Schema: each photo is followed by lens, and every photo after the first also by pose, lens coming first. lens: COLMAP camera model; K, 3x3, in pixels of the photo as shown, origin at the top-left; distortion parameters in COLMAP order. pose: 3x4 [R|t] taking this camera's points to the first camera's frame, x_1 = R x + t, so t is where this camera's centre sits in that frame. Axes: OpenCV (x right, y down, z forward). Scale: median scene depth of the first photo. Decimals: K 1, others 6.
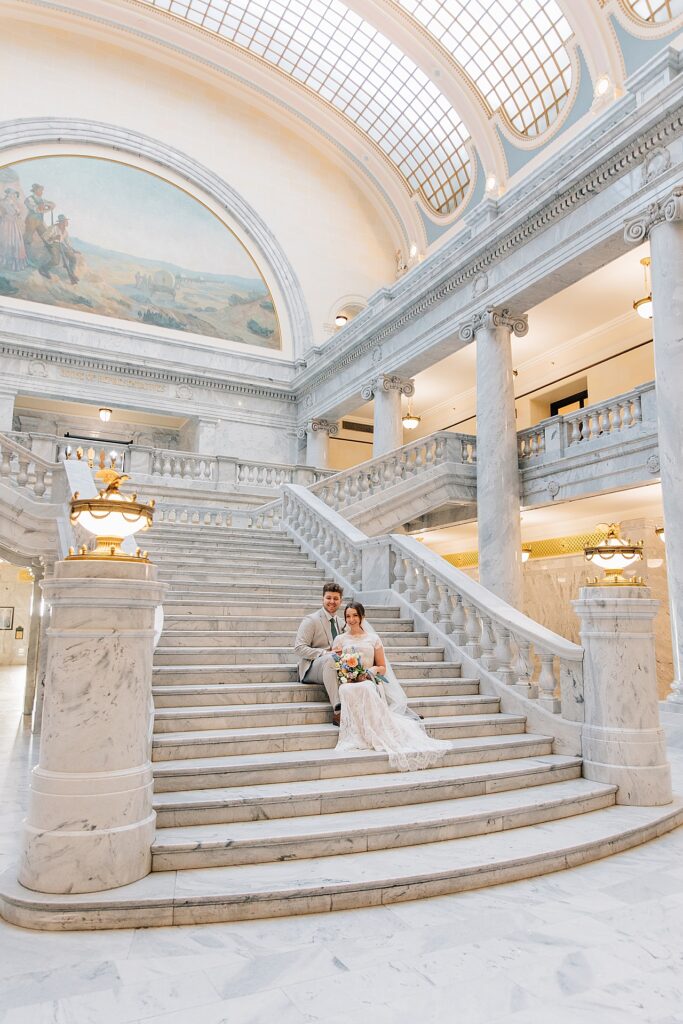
lens RADIAL K [[702.1, 0, 340.1], [0, 702.1, 512.7], [0, 0, 1]] dist [0.004189, -0.006746]
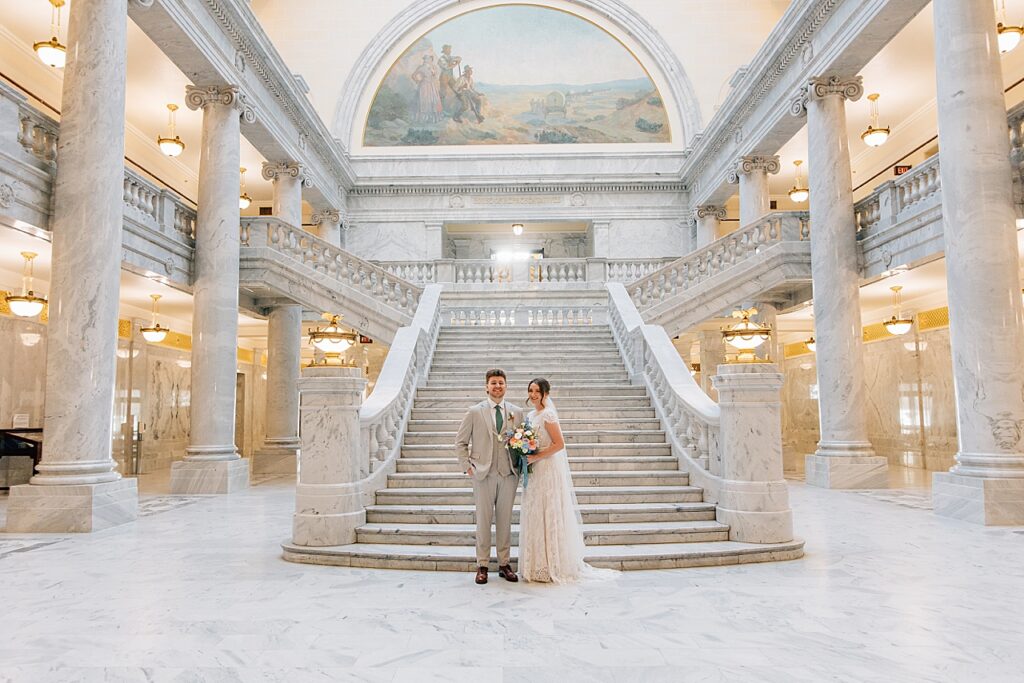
lens RADIAL K [[709.4, 0, 499.5], [0, 709.4, 344.0], [0, 0, 1]] dist [0.001640, -0.000162]
pose [[0.885539, -0.060656, -0.460589, 0.252363], [0.090871, 0.994904, 0.043690, -0.007304], [0.455592, -0.080543, 0.886538, -0.103166]]
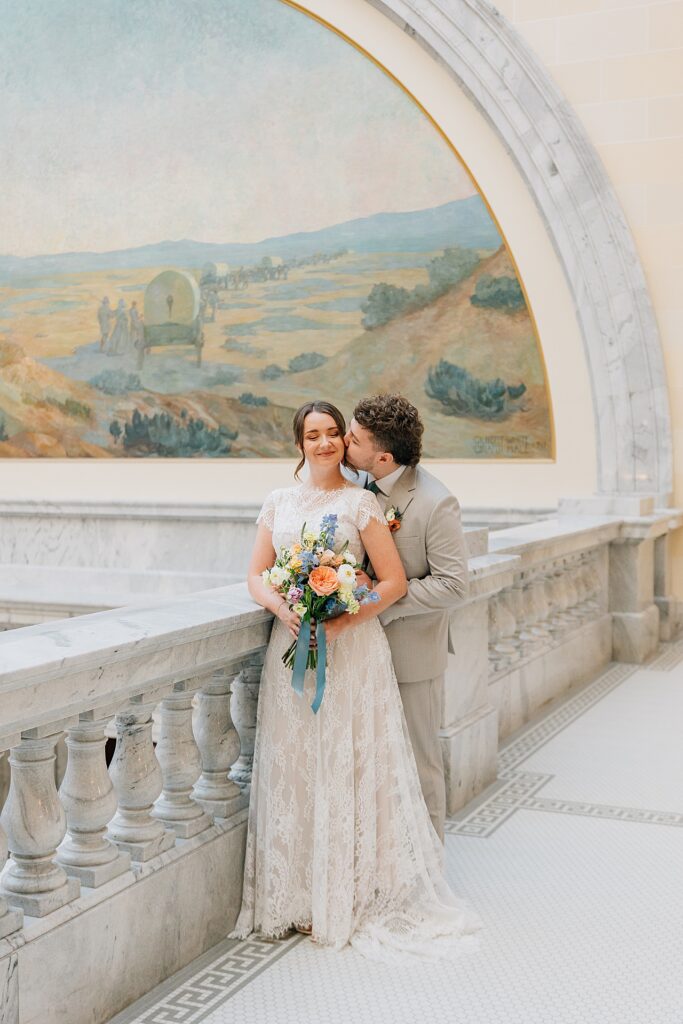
lens RADIAL K [[1311.0, 0, 340.6], [0, 1311.0, 514.0], [0, 0, 1]] dist [-0.004052, -0.025170]
pose [[0.635581, 0.028377, -0.771513, 0.405852], [0.135787, 0.979637, 0.147895, -0.480424], [0.759999, -0.198760, 0.618785, 1.019674]]
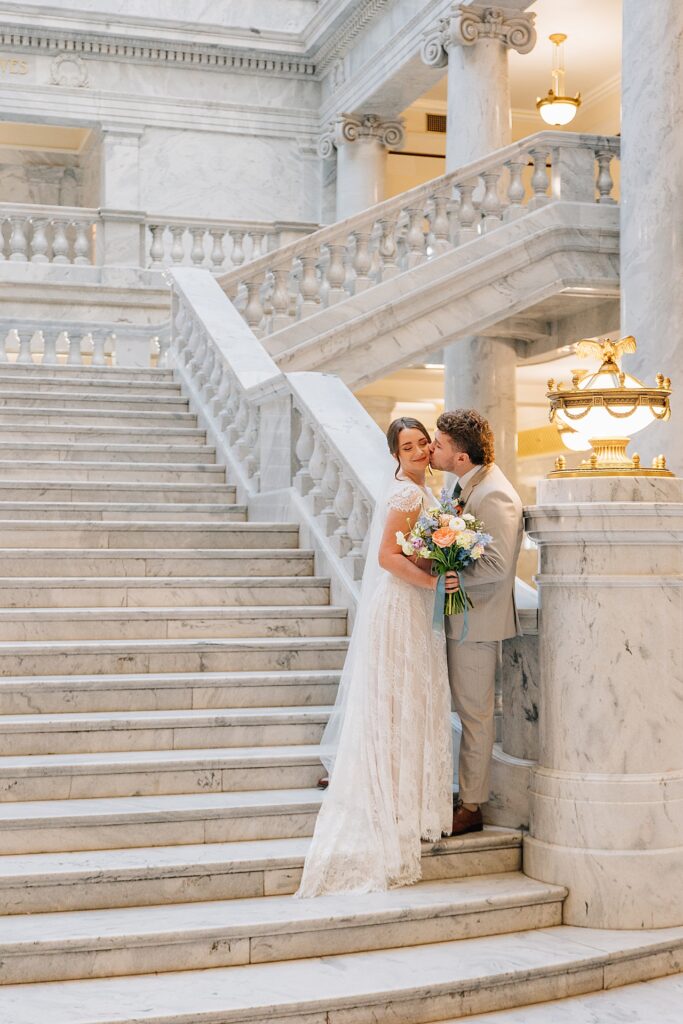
lens RADIAL K [[1537.9, 0, 333.5], [0, 1537.9, 501.6], [0, 0, 1]] dist [-0.008038, 0.027186]
pose [[0.986702, -0.016803, -0.161671, 0.165270], [0.036054, 0.992490, 0.116888, -0.001738], [0.158493, -0.121163, 0.979898, -0.011729]]
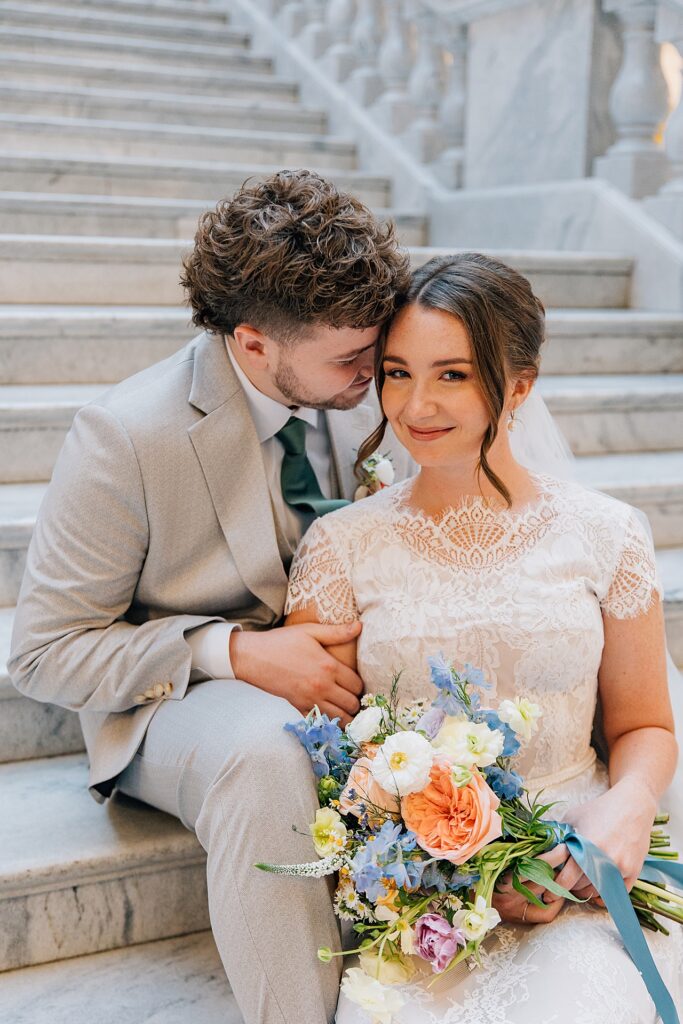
lens RADIAL K [[1269.9, 0, 341.7], [0, 1269.9, 512.8], [0, 0, 1]] dist [0.002296, 0.004920]
pose [[0.999469, 0.018993, -0.026463, 0.000483], [-0.008670, 0.938216, 0.345942, 0.040546], [0.031399, -0.345529, 0.937883, 0.340853]]
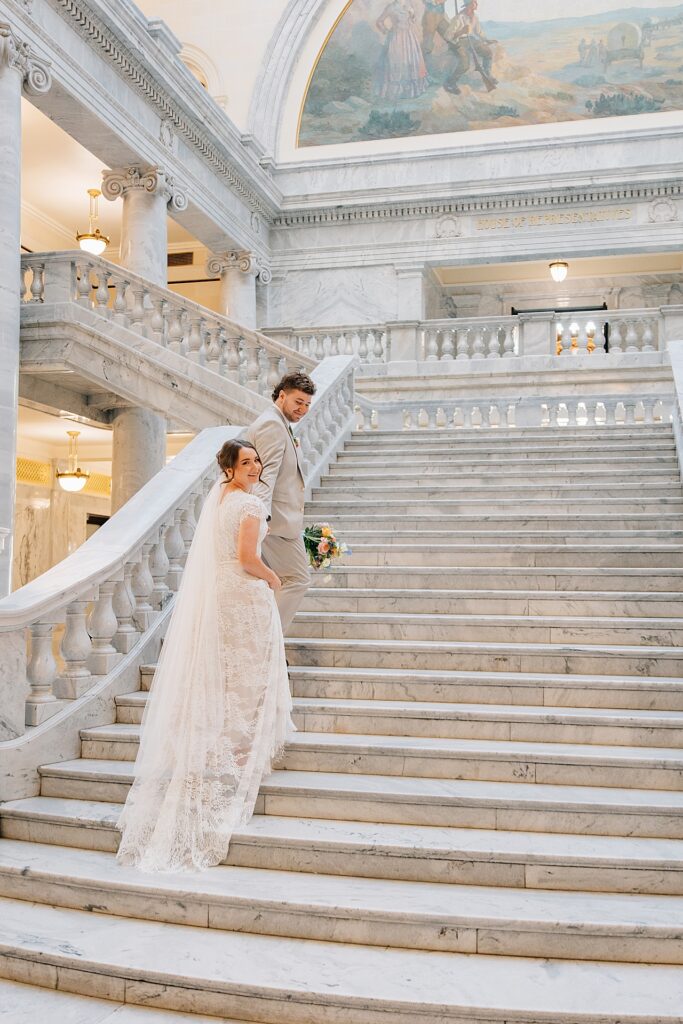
lens RADIAL K [[1048.8, 0, 342.5], [0, 1048.8, 514.9], [0, 0, 1]] dist [-0.012102, 0.004821]
pose [[0.752068, -0.041928, -0.657750, 0.243143], [0.104924, 0.992864, 0.056680, 0.020521], [0.650680, -0.111641, 0.751101, 0.126155]]
